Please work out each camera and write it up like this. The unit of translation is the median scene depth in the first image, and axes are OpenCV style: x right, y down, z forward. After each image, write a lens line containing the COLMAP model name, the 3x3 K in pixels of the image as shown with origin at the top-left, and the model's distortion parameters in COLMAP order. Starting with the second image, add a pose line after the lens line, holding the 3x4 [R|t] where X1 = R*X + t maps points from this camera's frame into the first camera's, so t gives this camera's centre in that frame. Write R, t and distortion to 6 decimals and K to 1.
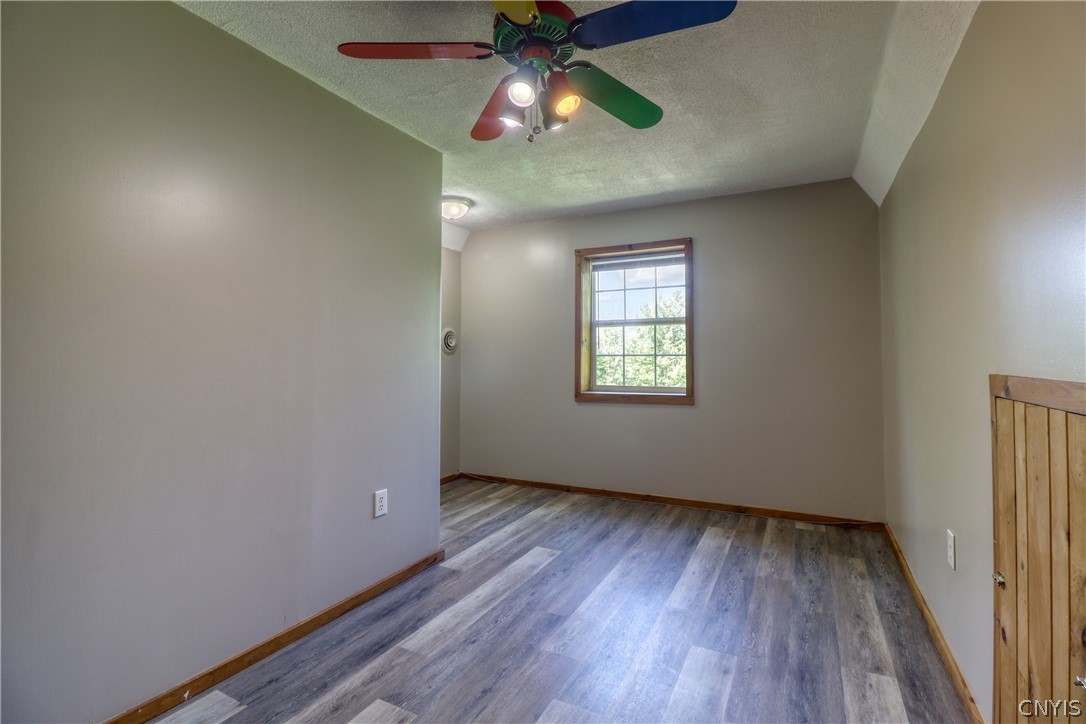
lens RADIAL K [[504.9, 0, 544.5], [0, 504.9, 343.0], [0, 0, 1]] dist [0.003016, -0.014529]
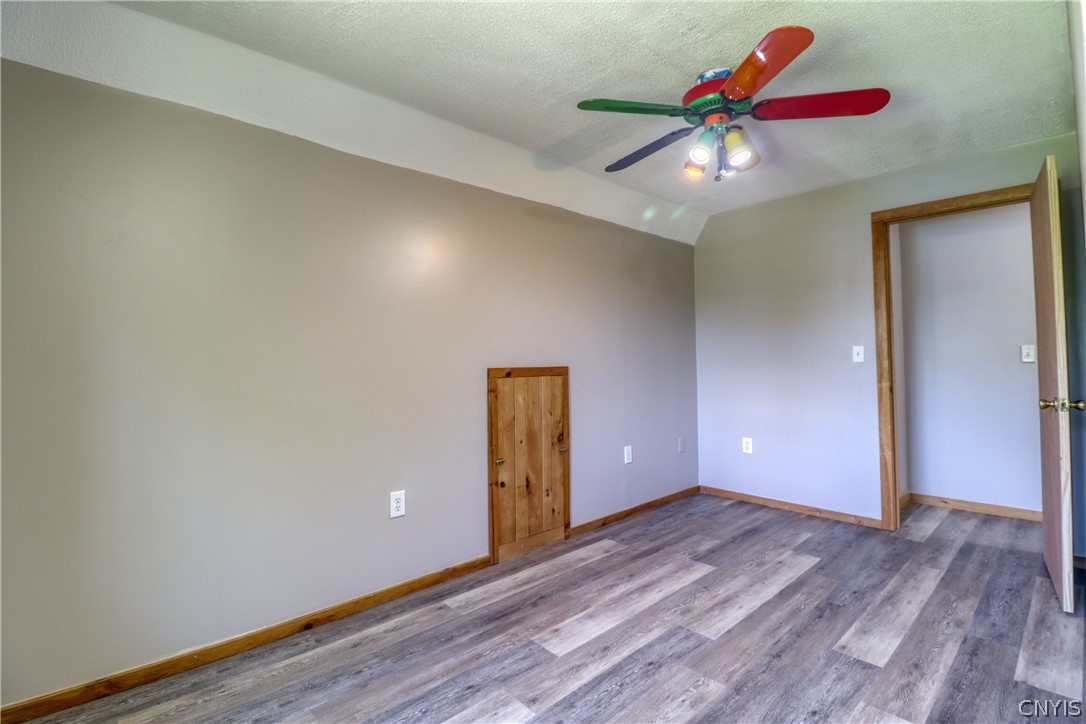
lens RADIAL K [[504.9, 0, 544.5], [0, 504.9, 343.0], [0, 0, 1]] dist [0.003016, -0.014529]
pose [[-0.937888, 0.022724, 0.346194, -0.028924], [0.002335, 0.998243, -0.059199, 0.055748], [-0.346932, -0.054713, -0.936293, 1.921404]]
